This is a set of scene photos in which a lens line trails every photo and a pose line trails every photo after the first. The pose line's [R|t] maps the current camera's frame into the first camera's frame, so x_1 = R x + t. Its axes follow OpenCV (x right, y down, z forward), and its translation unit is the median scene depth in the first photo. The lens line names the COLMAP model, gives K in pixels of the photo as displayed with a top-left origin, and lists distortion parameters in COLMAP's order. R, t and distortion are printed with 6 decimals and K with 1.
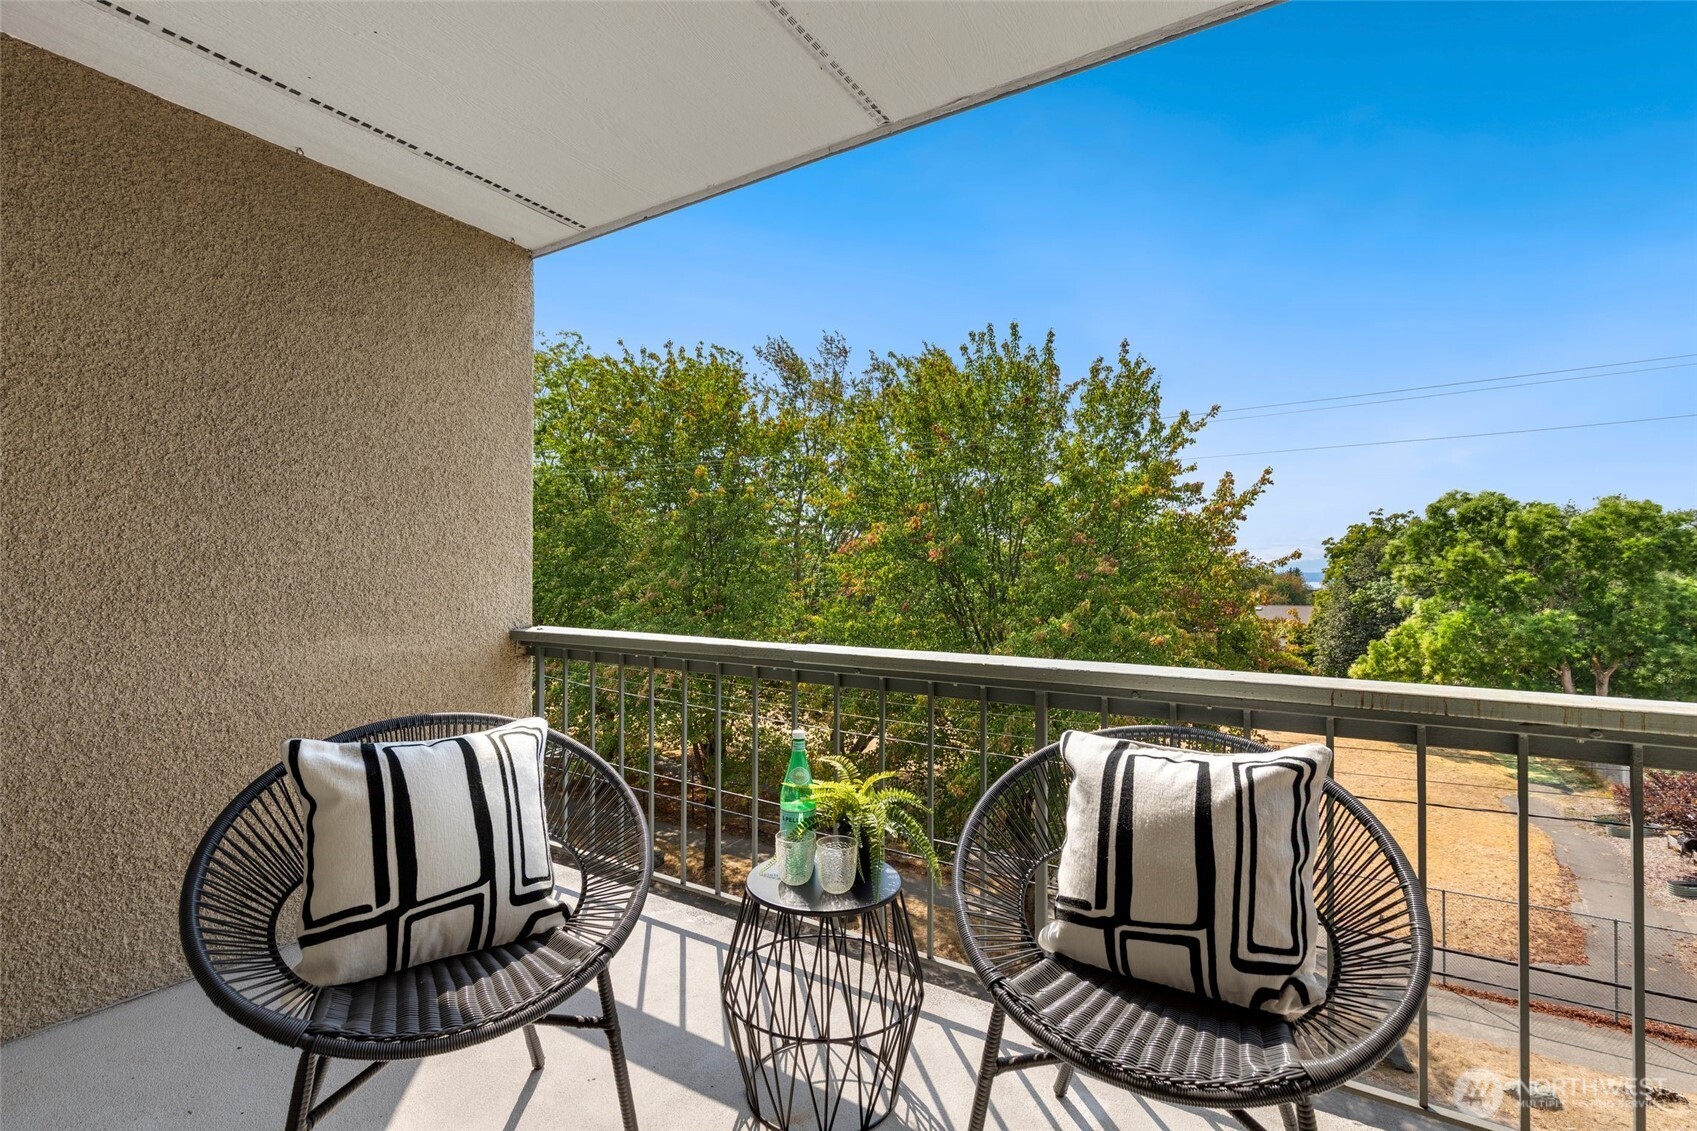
lens RADIAL K [[759.1, 0, 847.1], [0, 759.1, 562.6], [0, 0, 1]] dist [0.005672, -0.001102]
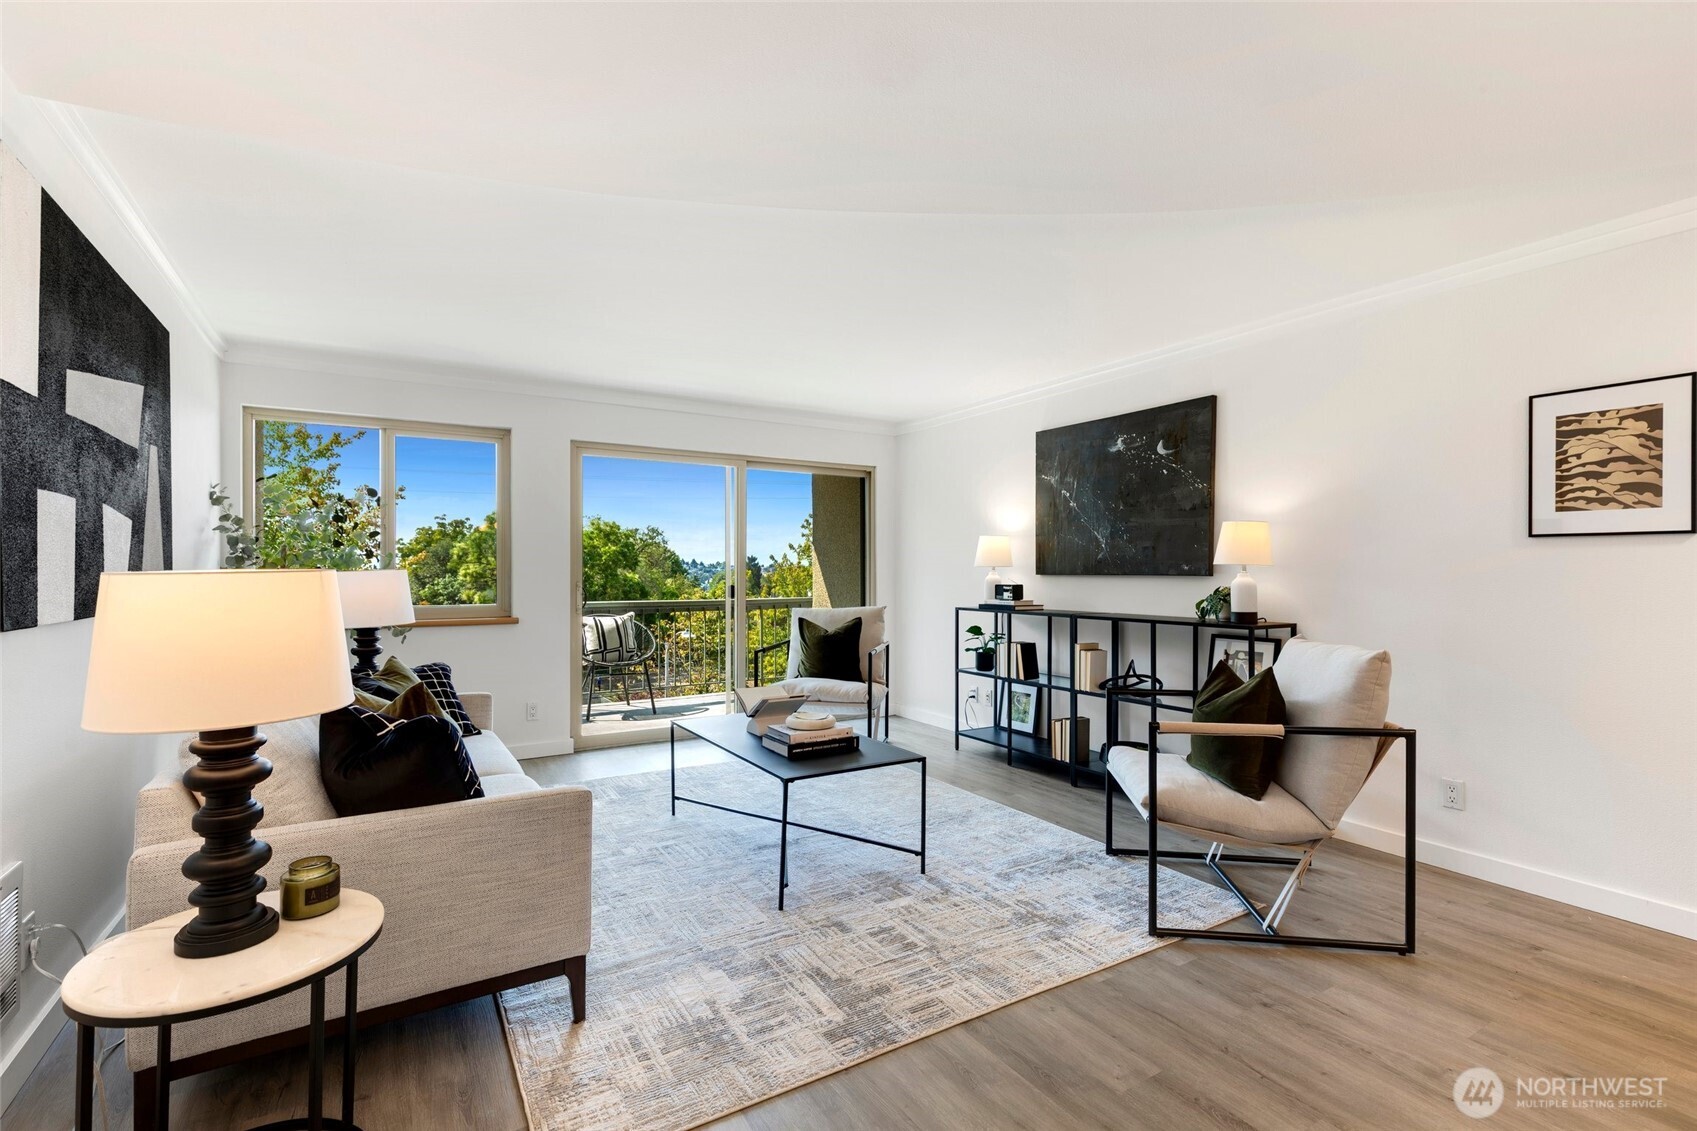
lens RADIAL K [[764.3, 0, 842.0], [0, 764.3, 565.2], [0, 0, 1]] dist [0.004395, -0.000161]
pose [[0.445263, 0.000345, 0.895400, -0.104157], [-0.006603, 0.999974, 0.002898, -0.003139], [-0.895376, -0.007202, 0.445254, -0.078952]]
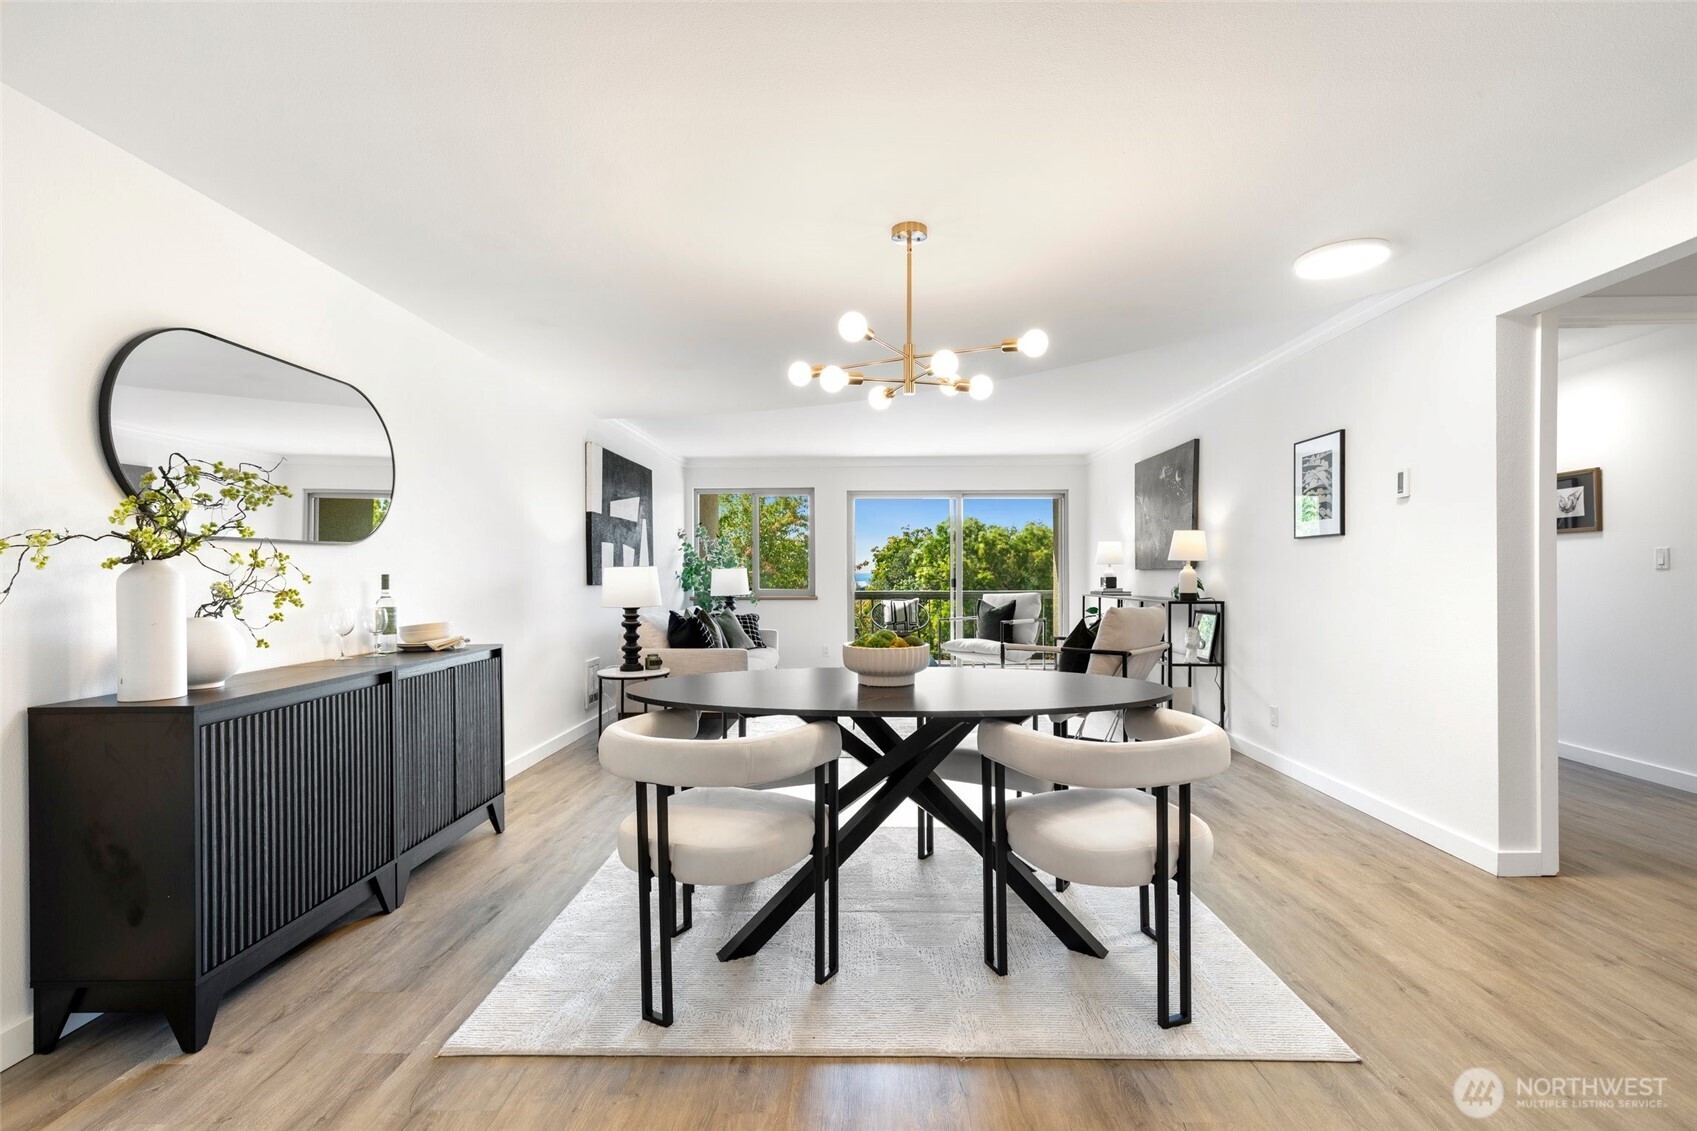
lens RADIAL K [[764.3, 0, 842.0], [0, 764.3, 565.2], [0, 0, 1]] dist [0.004395, -0.000161]
pose [[0.864282, -0.003907, 0.502993, -0.117323], [0.004337, 0.999991, 0.000316, -0.002677], [-0.502989, 0.001908, 0.864290, -0.158195]]
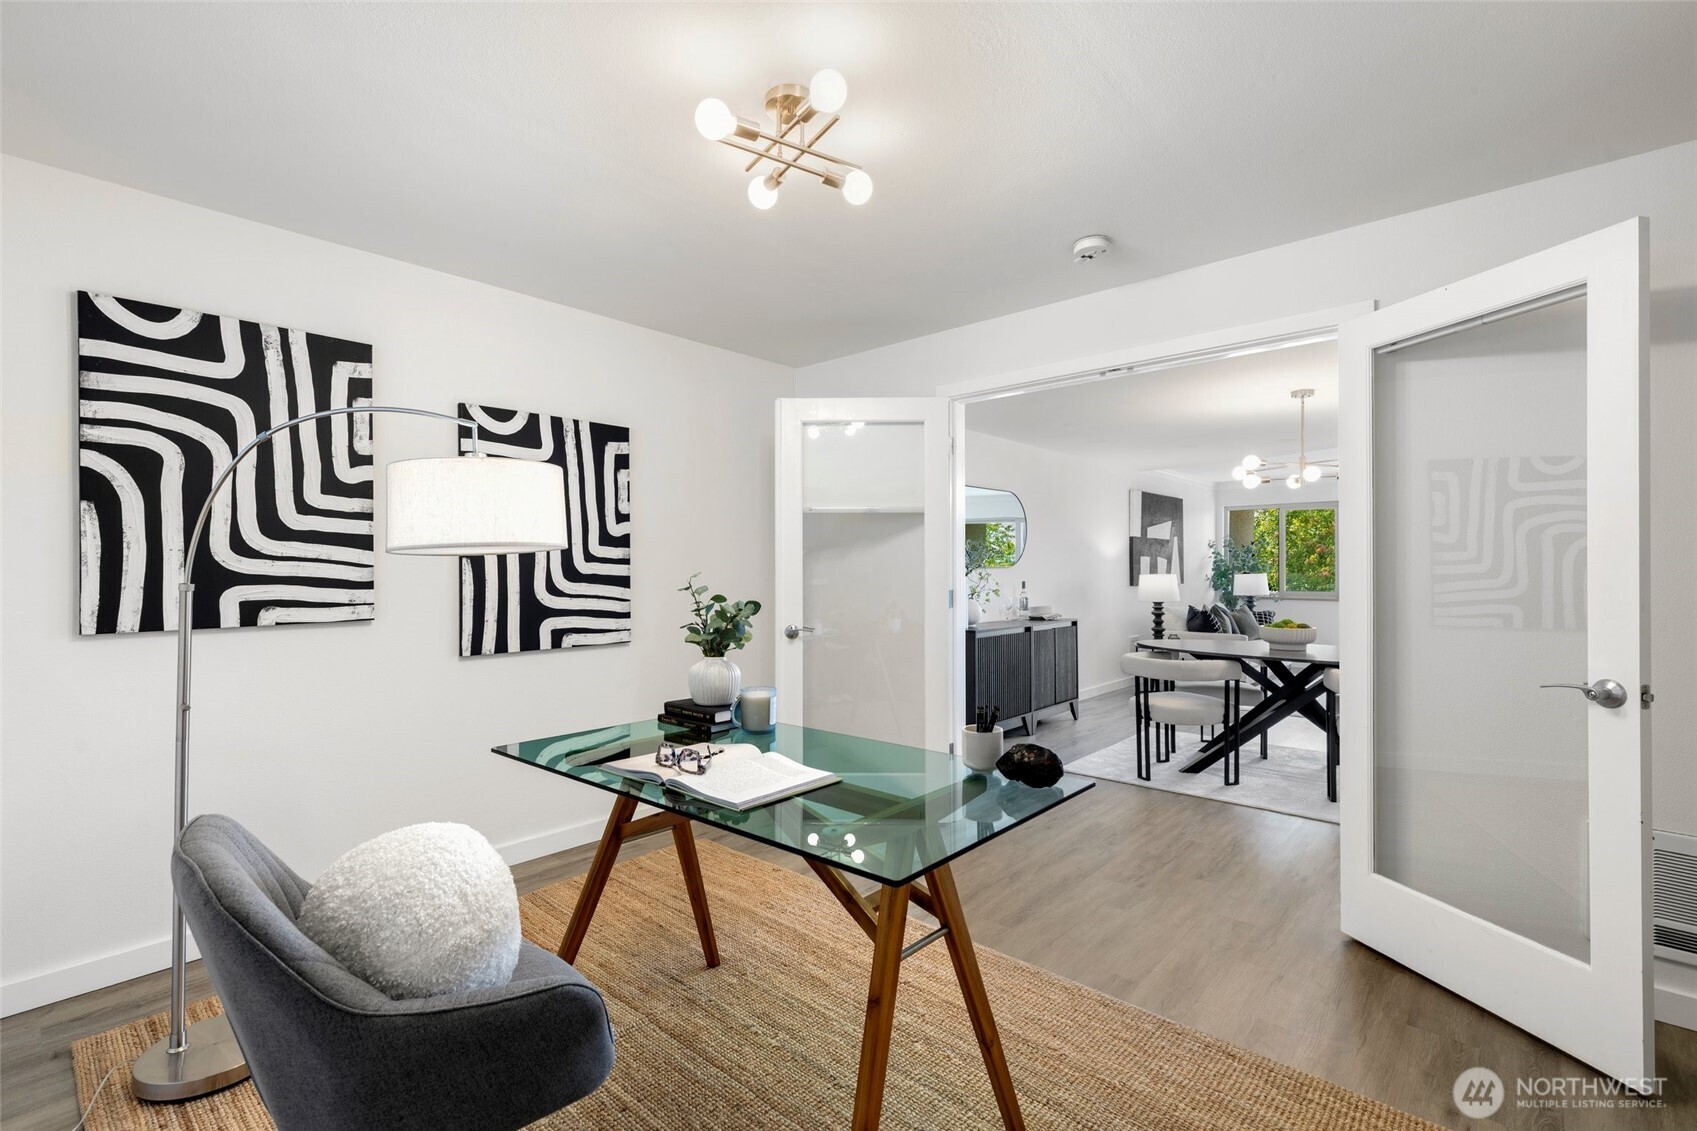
lens RADIAL K [[759.1, 0, 847.1], [0, 759.1, 562.6], [0, 0, 1]] dist [0.005672, -0.001102]
pose [[0.984443, -0.004242, -0.175653, -0.126032], [0.004809, 0.999985, 0.002802, -0.006214], [0.175639, -0.003603, 0.984448, -0.225354]]
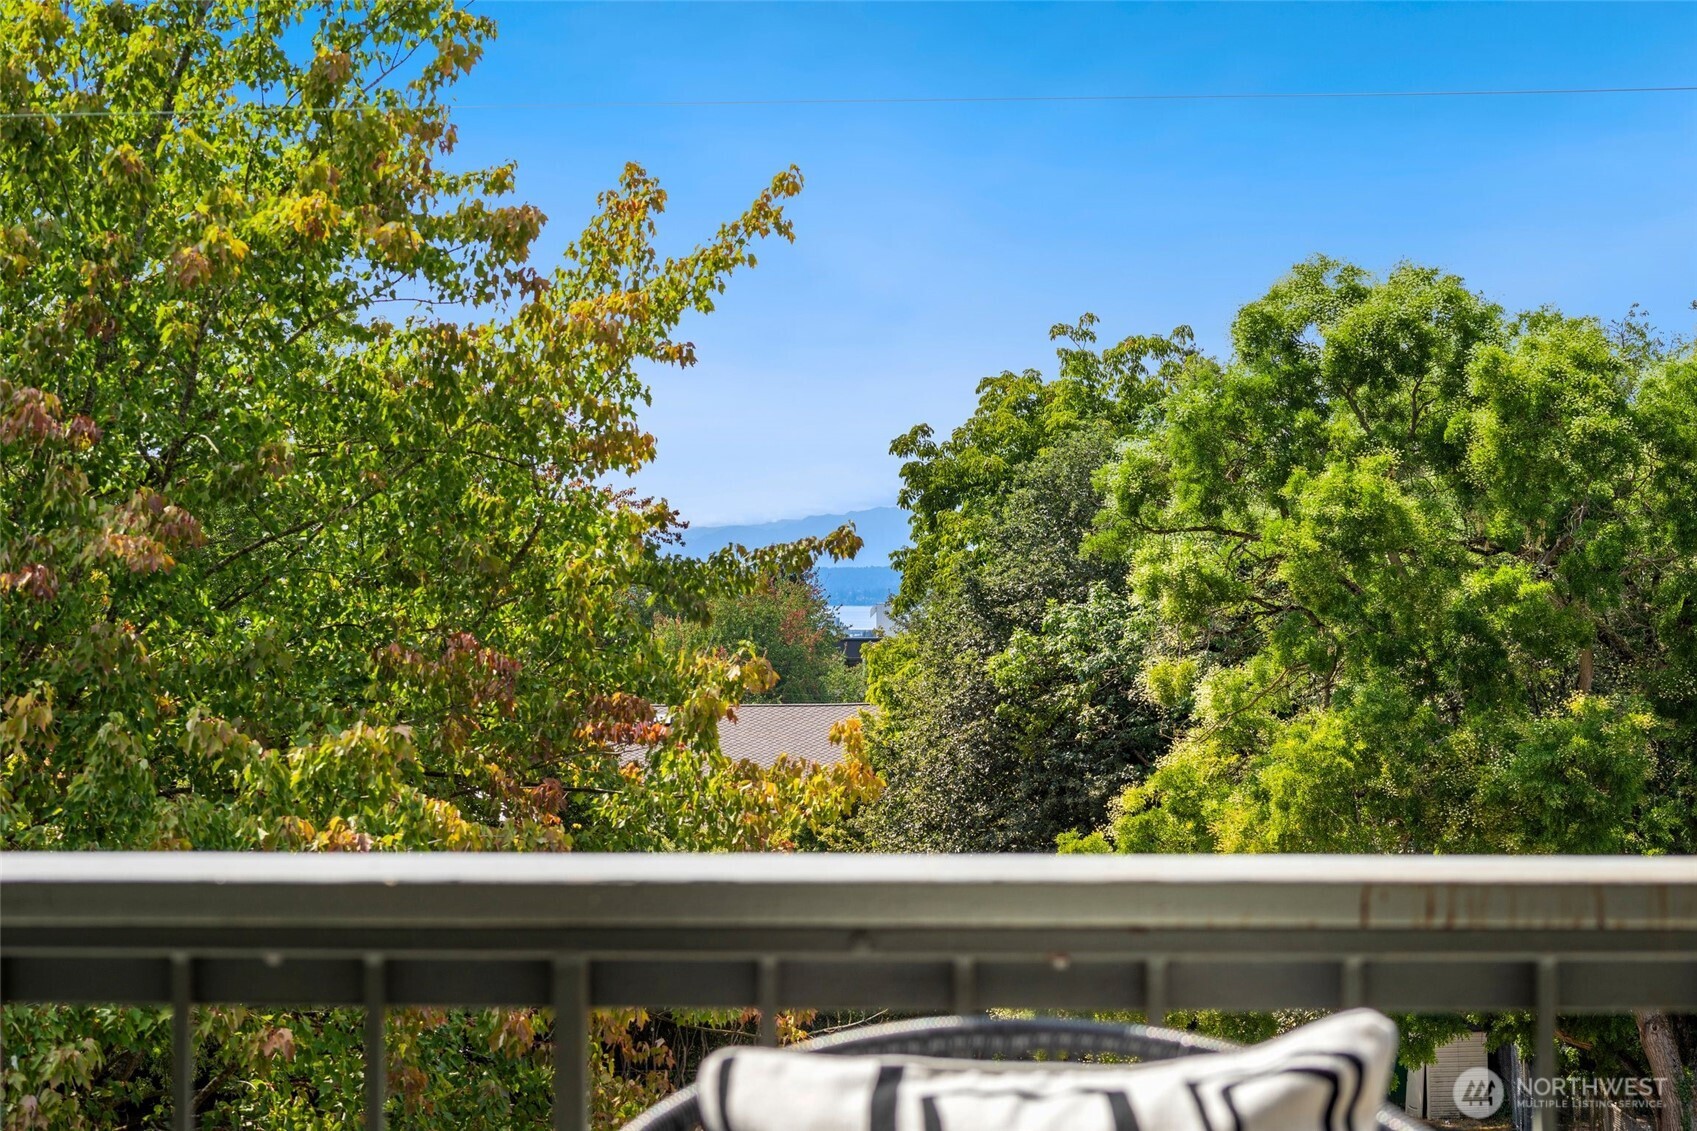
lens RADIAL K [[3684.1, 0, 848.3], [0, 3684.1, 561.7], [0, 0, 1]] dist [-0.062457, 0.097027]
pose [[0.852635, -0.003437, 0.522495, -0.018264], [-0.001910, 0.999951, 0.009694, -0.000332], [-0.522503, -0.009264, 0.852587, -0.014396]]
